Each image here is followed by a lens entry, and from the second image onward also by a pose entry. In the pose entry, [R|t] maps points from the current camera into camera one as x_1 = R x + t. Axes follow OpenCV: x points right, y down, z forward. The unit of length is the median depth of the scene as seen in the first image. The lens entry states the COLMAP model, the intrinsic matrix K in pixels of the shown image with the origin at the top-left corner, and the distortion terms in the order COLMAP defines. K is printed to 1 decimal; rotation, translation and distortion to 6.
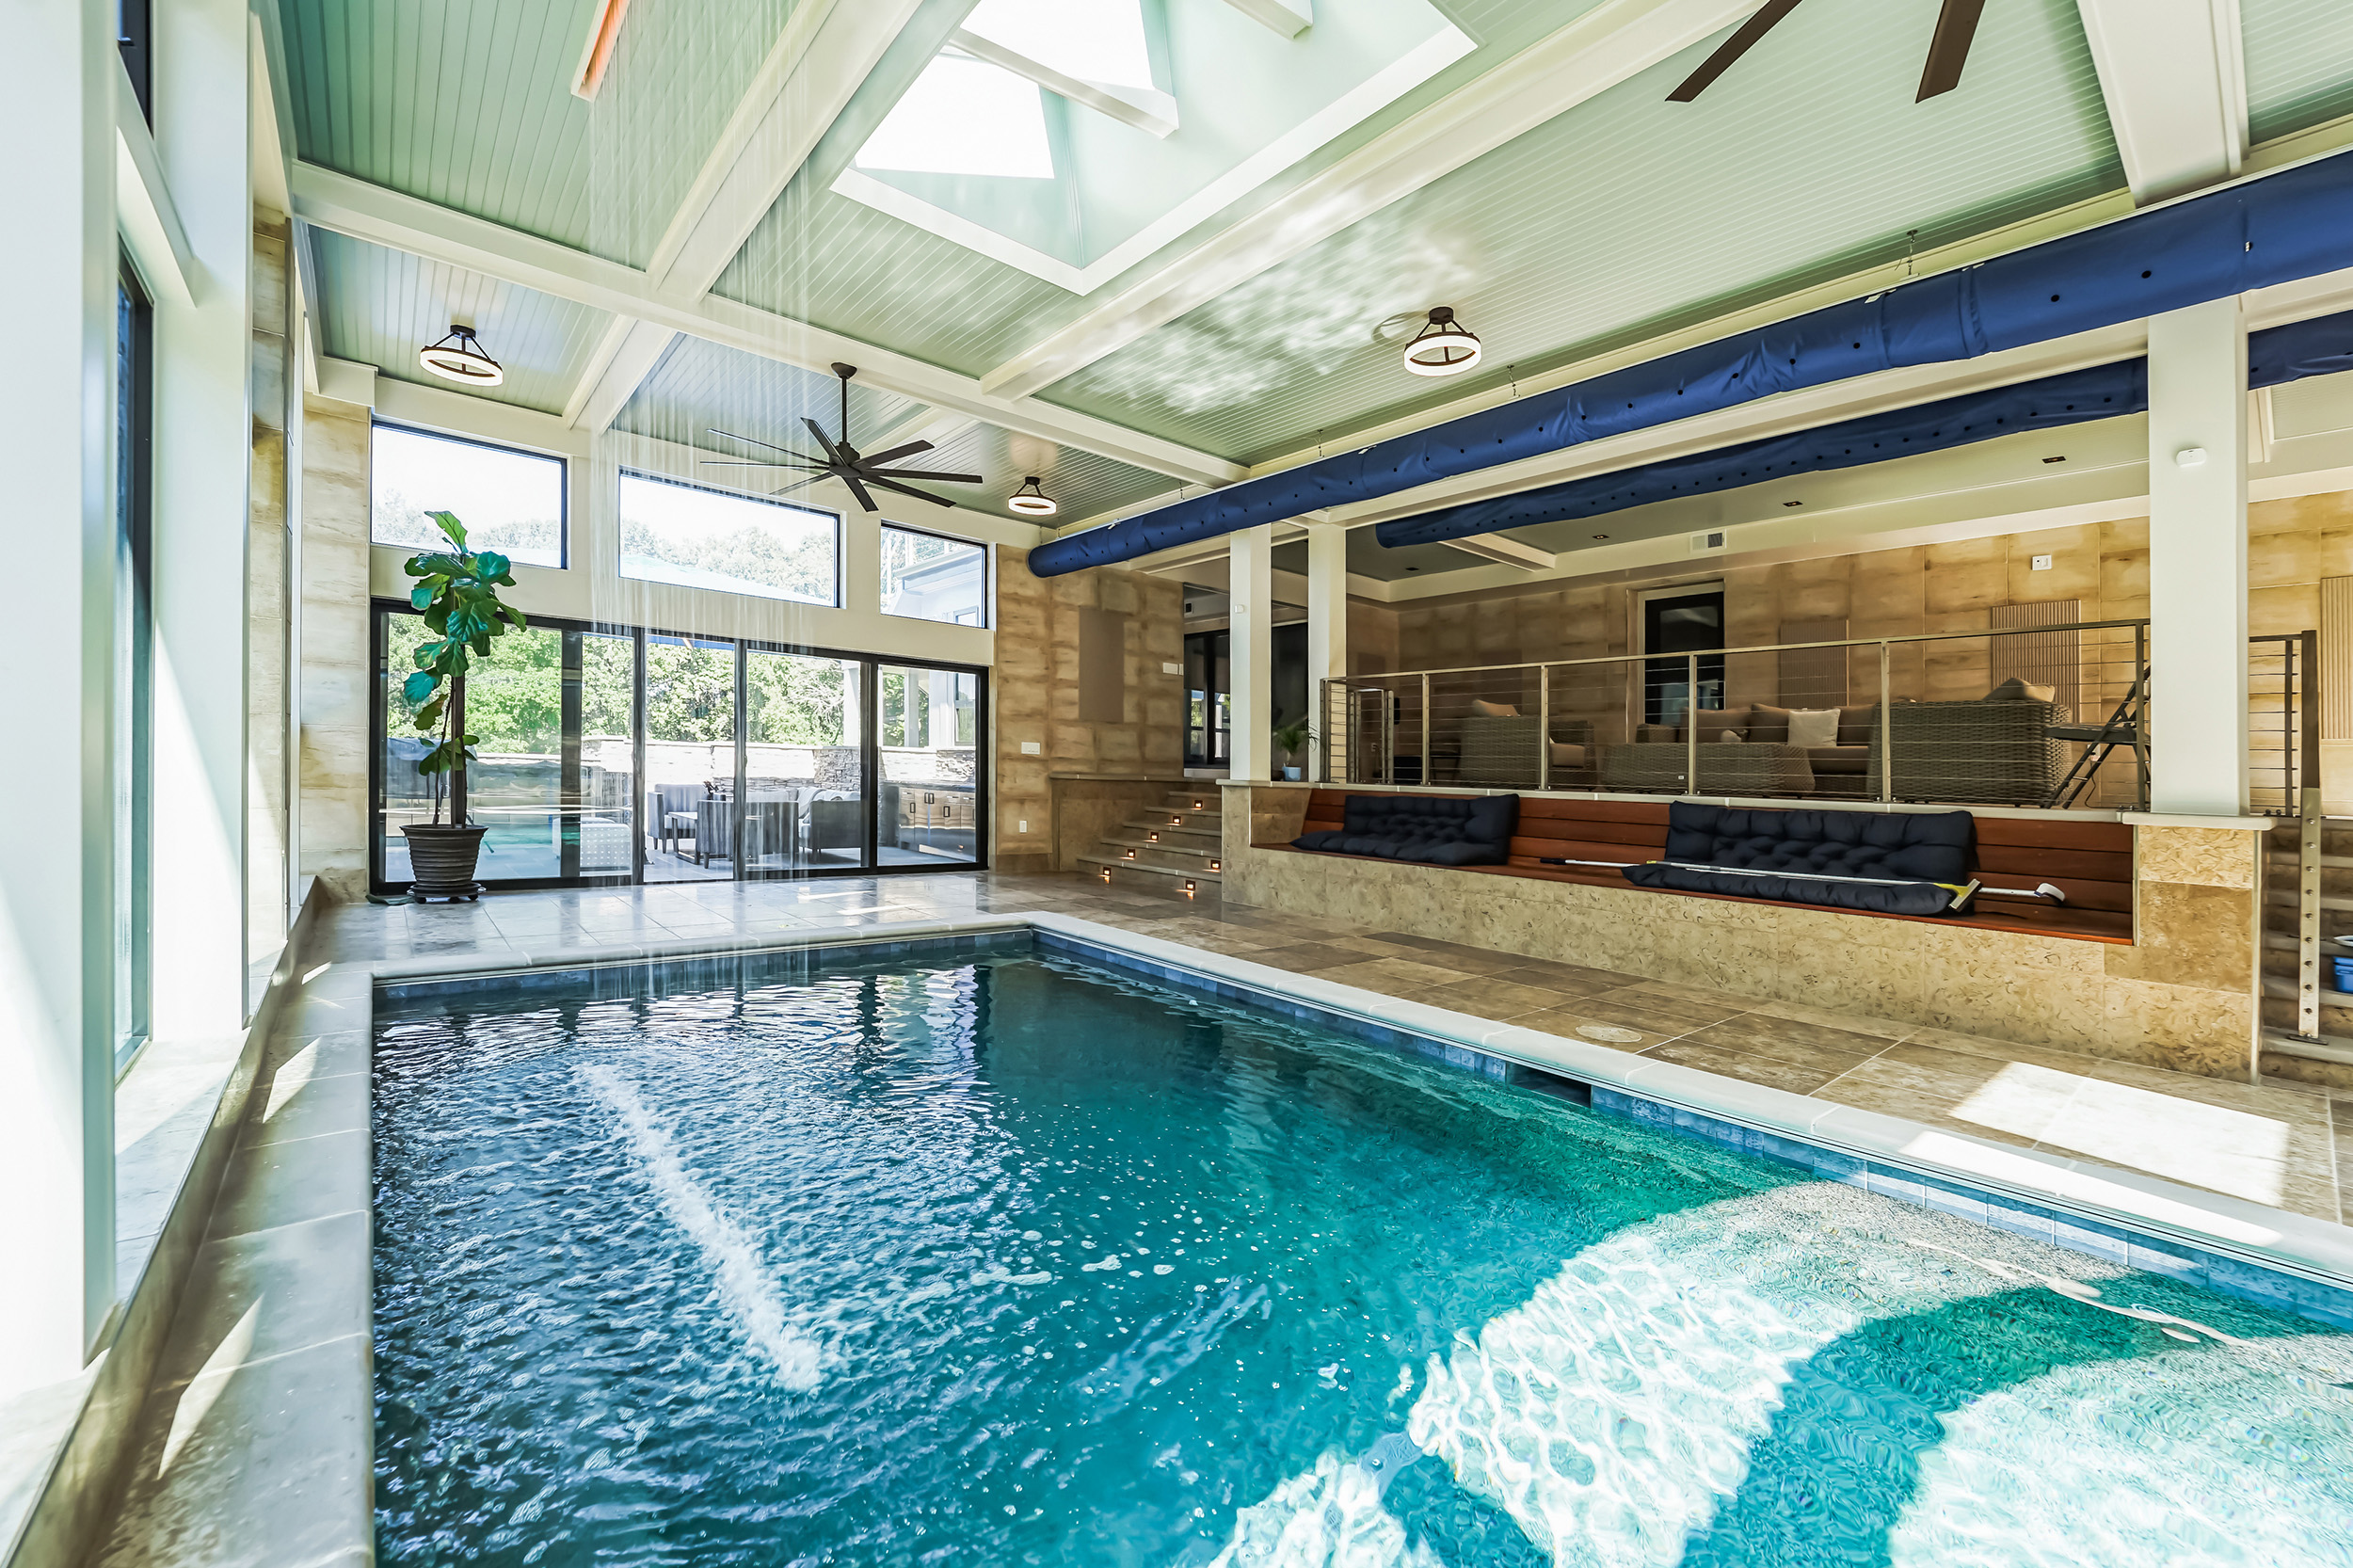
lens RADIAL K [[959.8, 0, 1184.2], [0, 959.8, 770.6], [0, 0, 1]] dist [-0.014528, 0.001936]
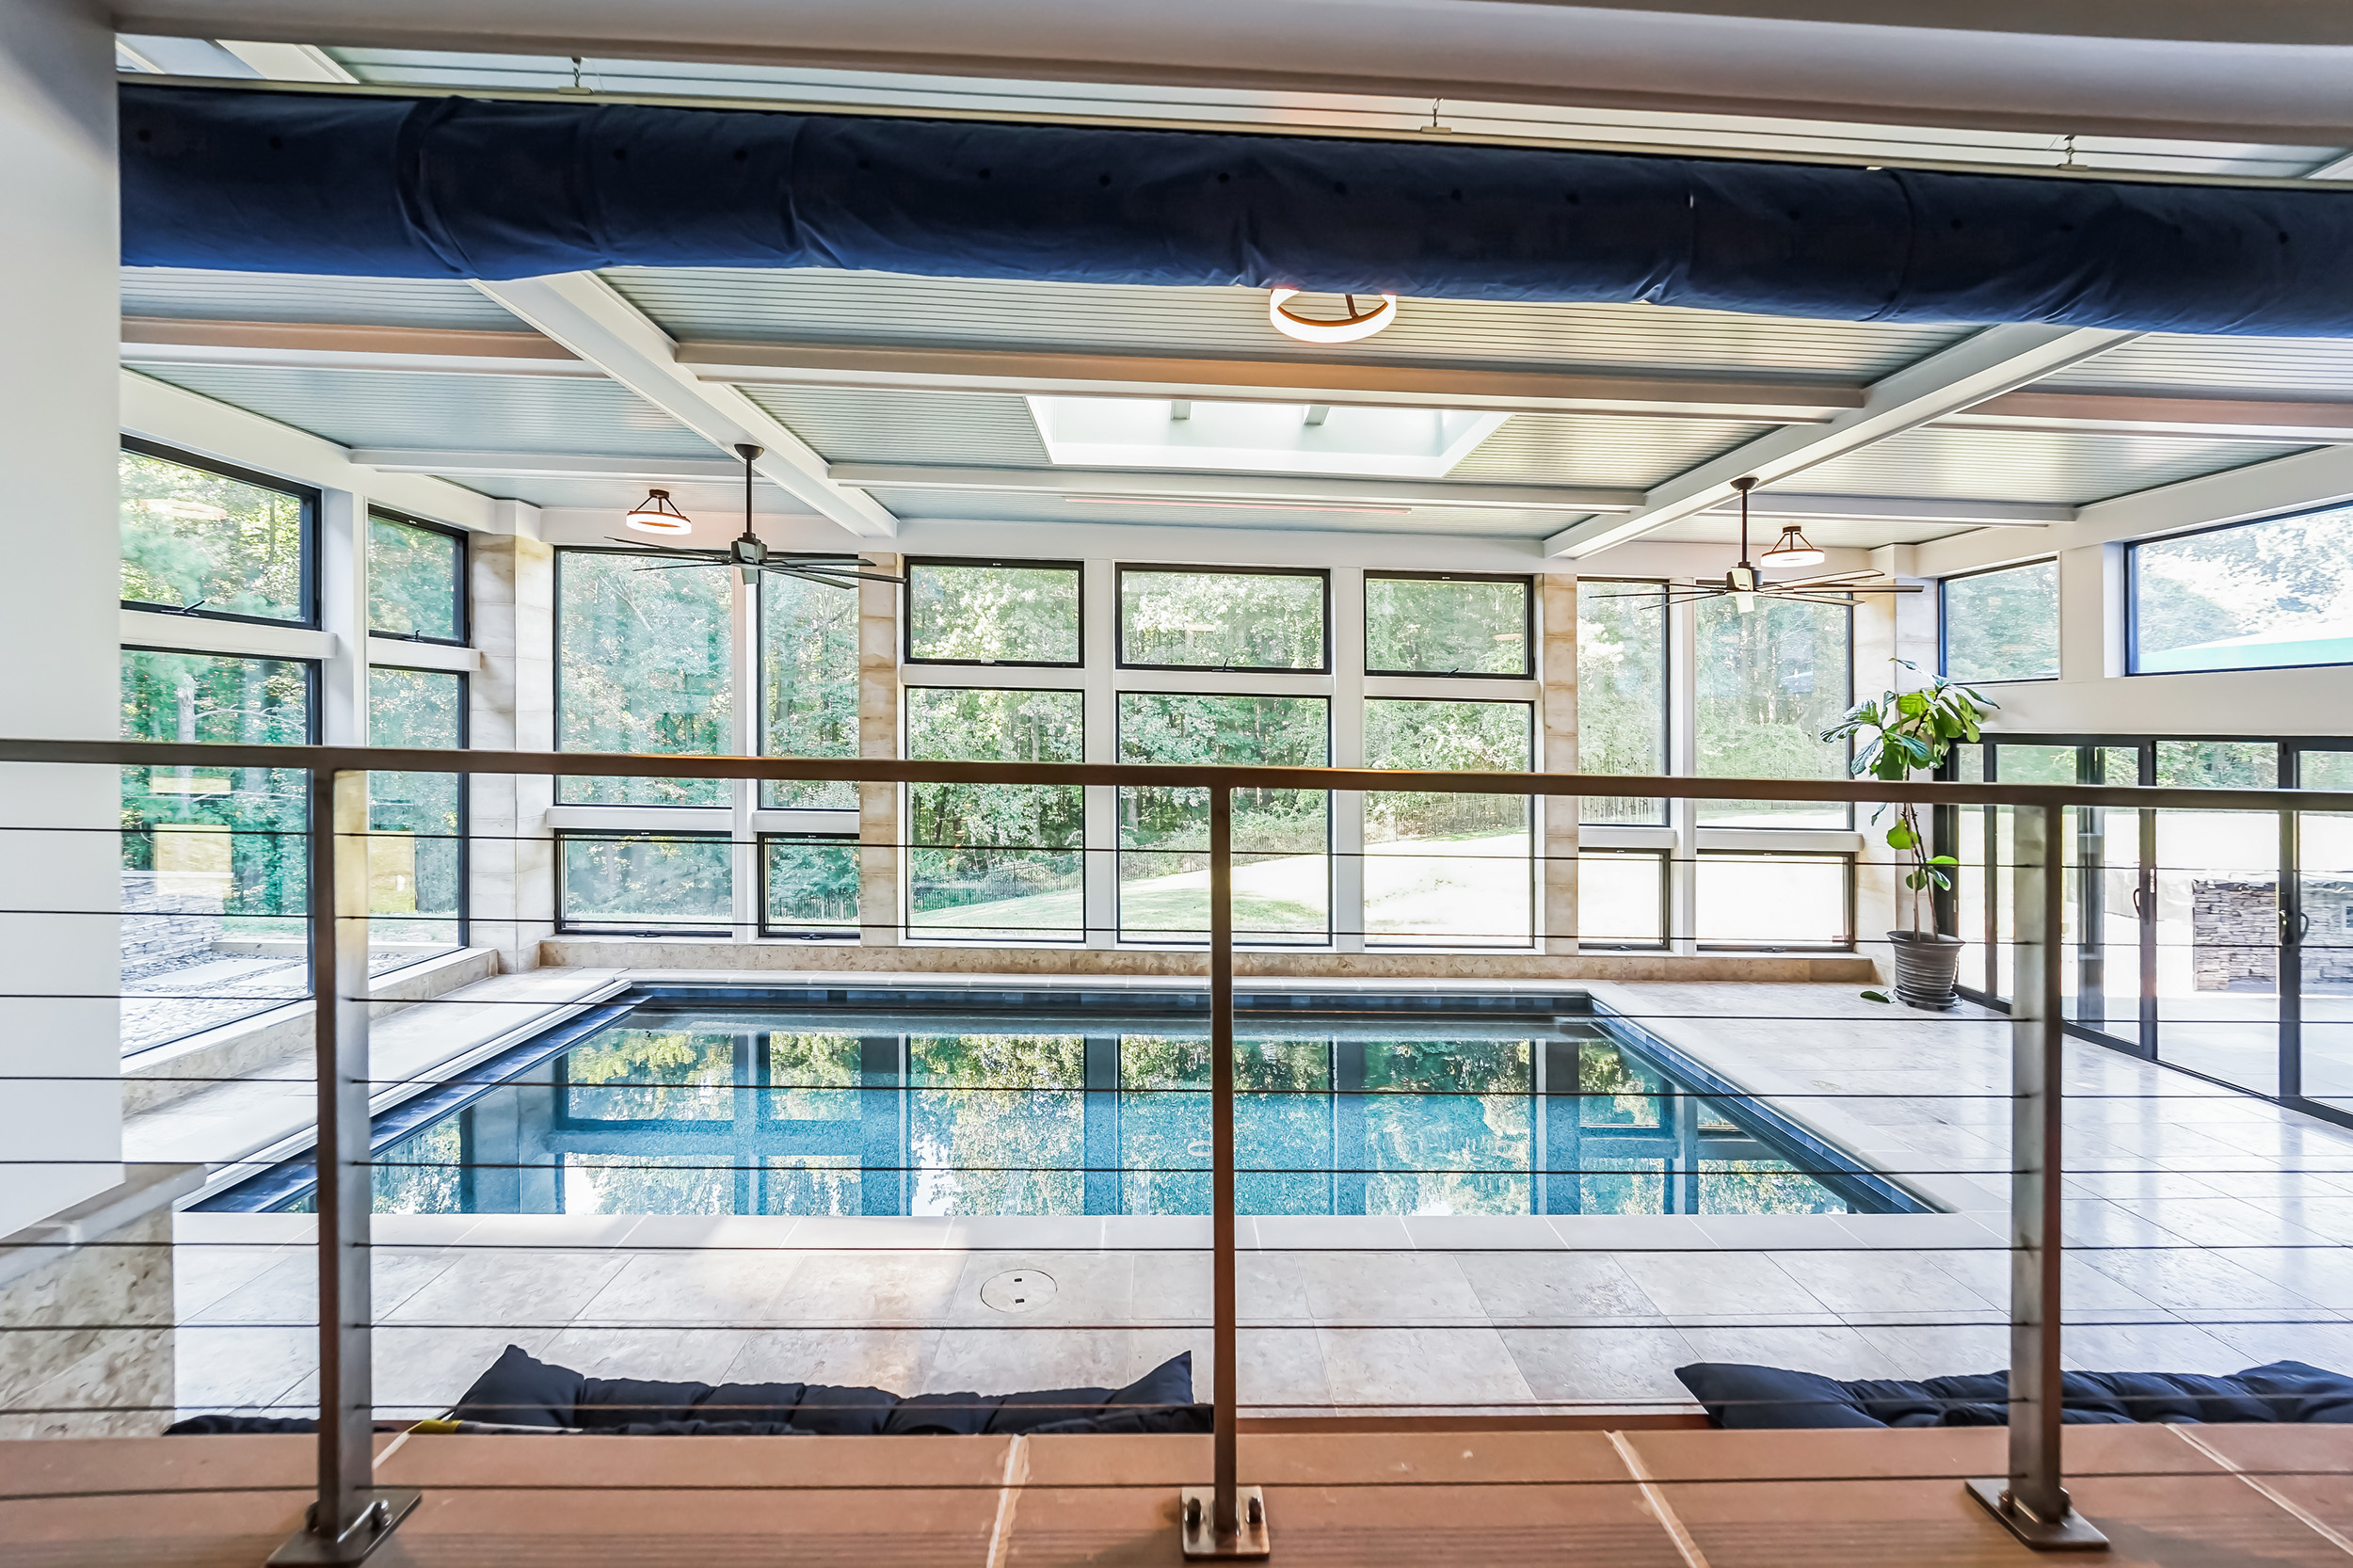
lens RADIAL K [[959.8, 0, 1204.6], [0, 959.8, 747.8], [0, 0, 1]] dist [-0.014528, 0.001936]
pose [[-0.606021, -0.031809, -0.794812, 0.553164], [-0.041125, 0.999117, -0.008628, -0.104316], [0.794385, 0.027458, -0.606794, 0.893878]]
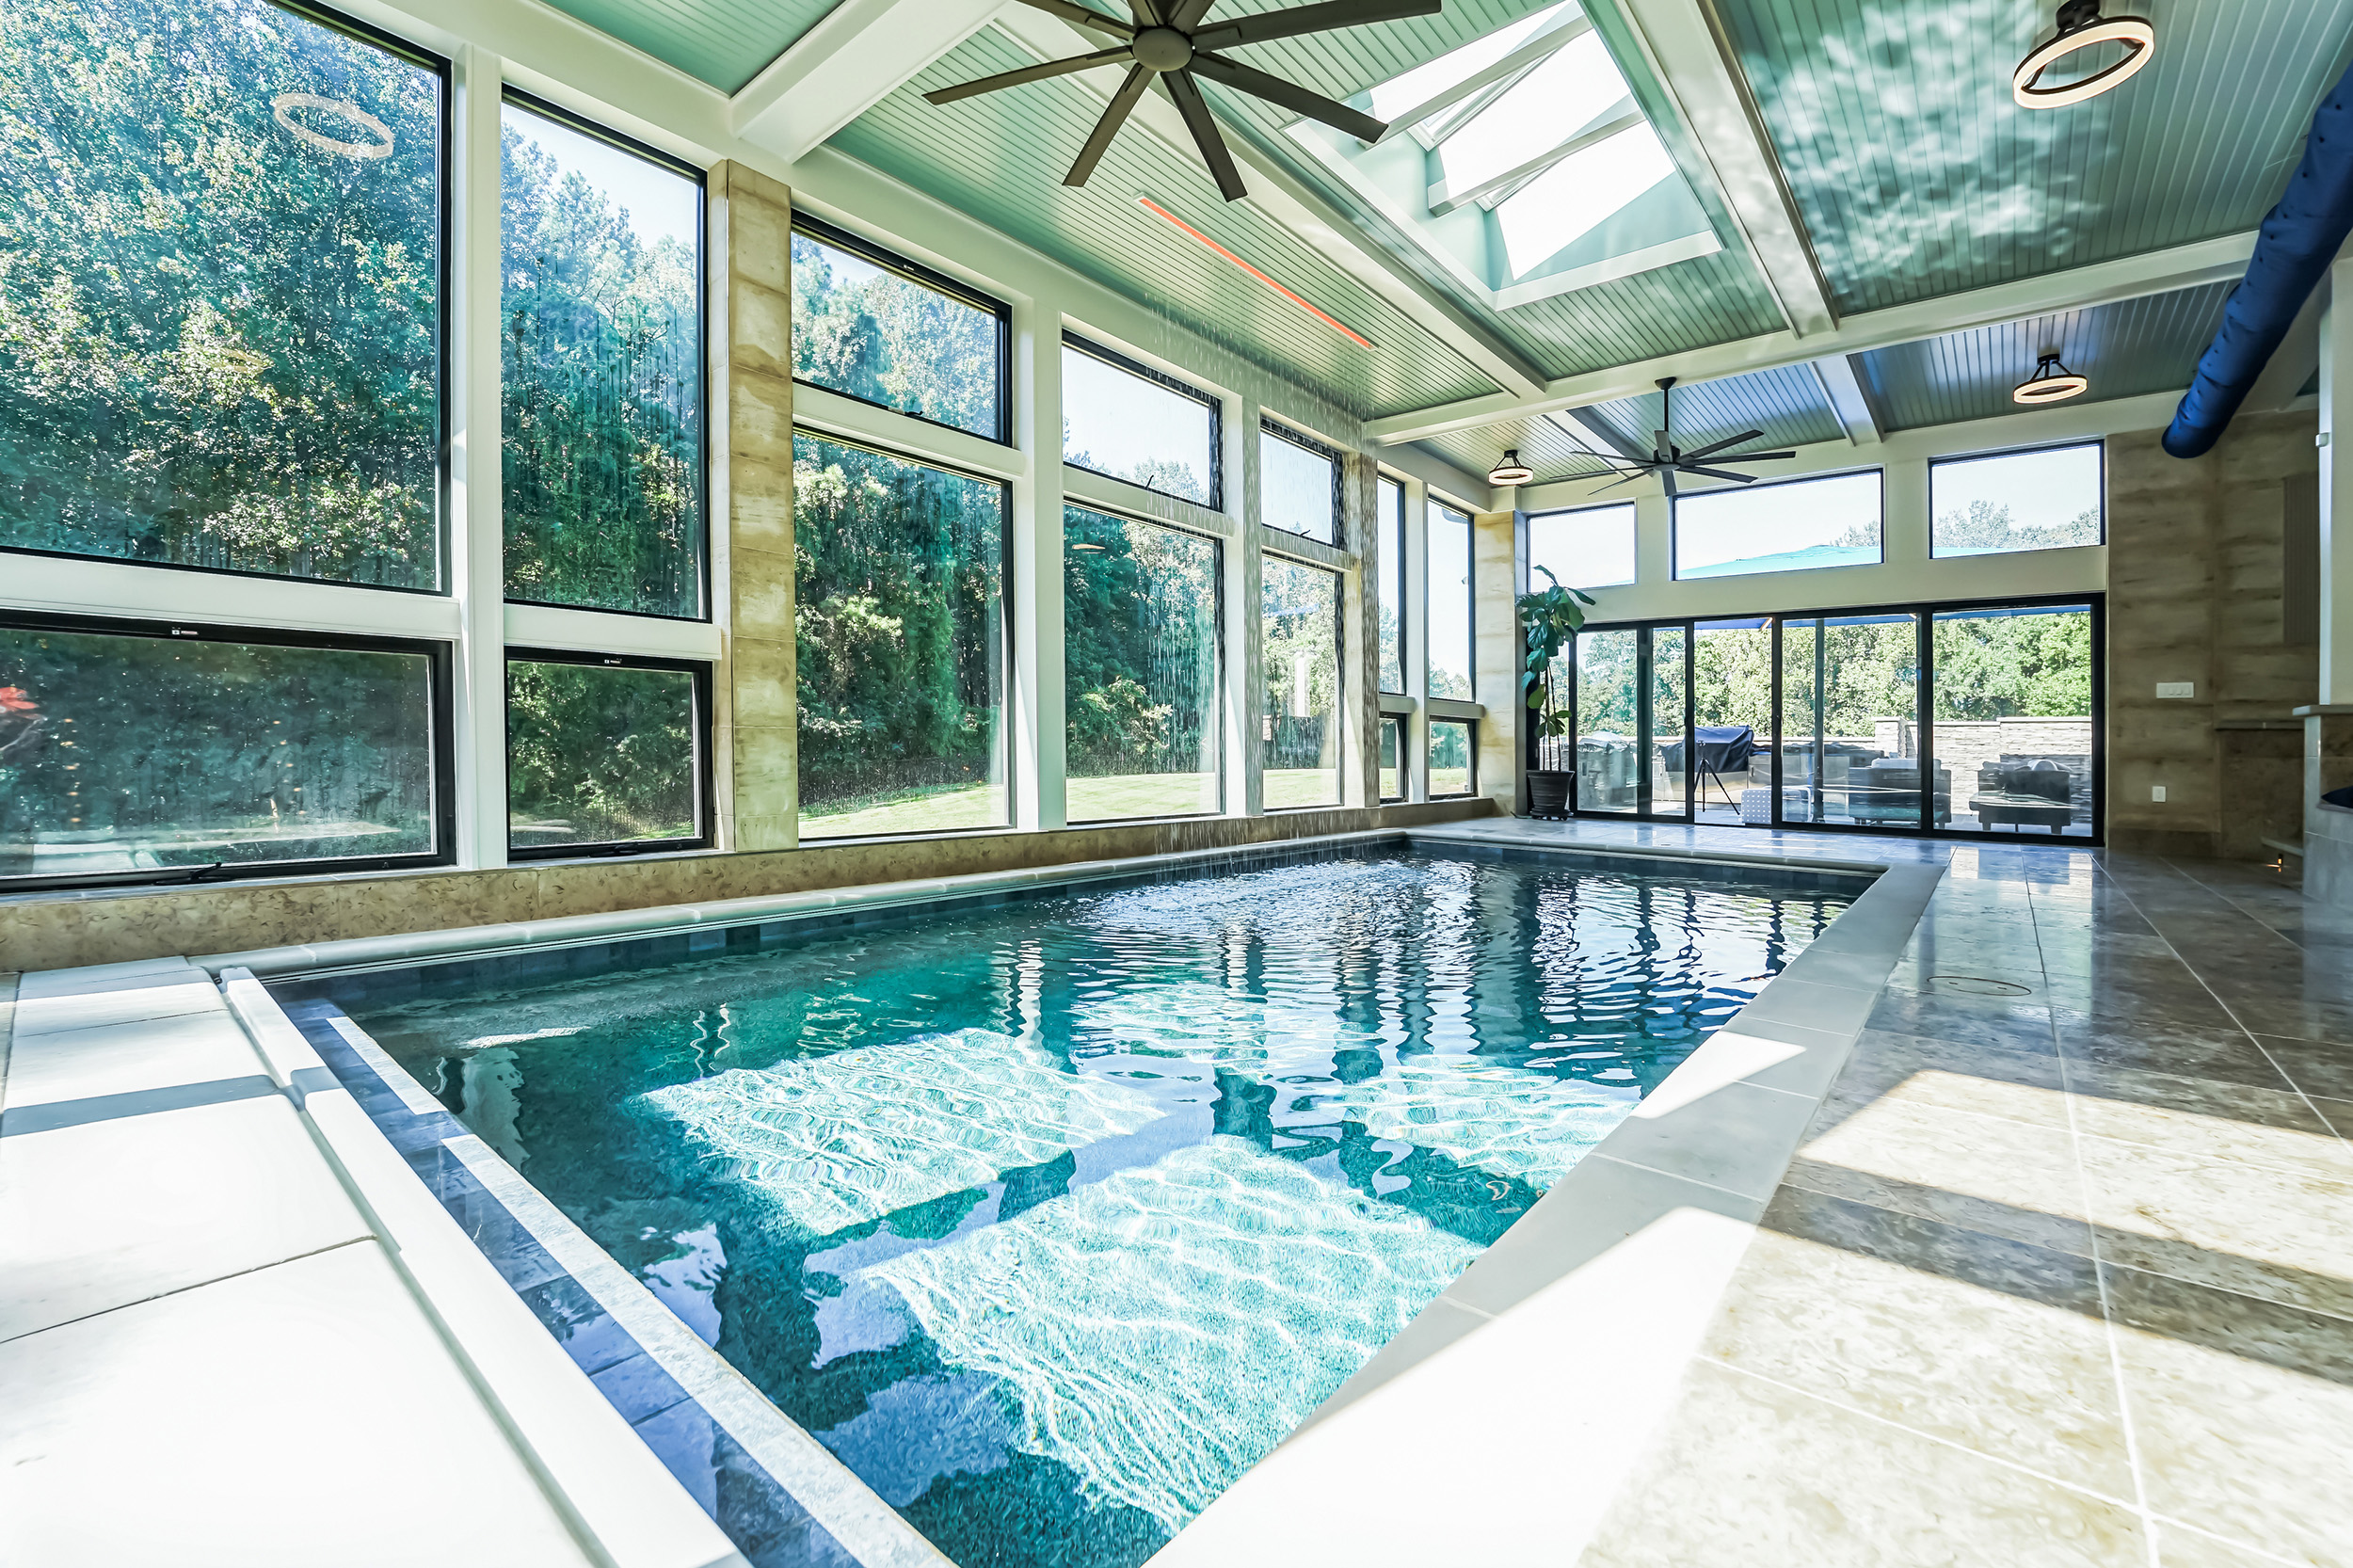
lens RADIAL K [[959.8, 0, 1199.9], [0, 959.8, 786.8], [0, 0, 1]] dist [-0.014528, 0.001936]
pose [[0.173394, 0.012879, -0.984768, 0.578299], [-0.006857, 0.999906, 0.011869, 0.064057], [0.984829, 0.004695, 0.173466, 0.163783]]
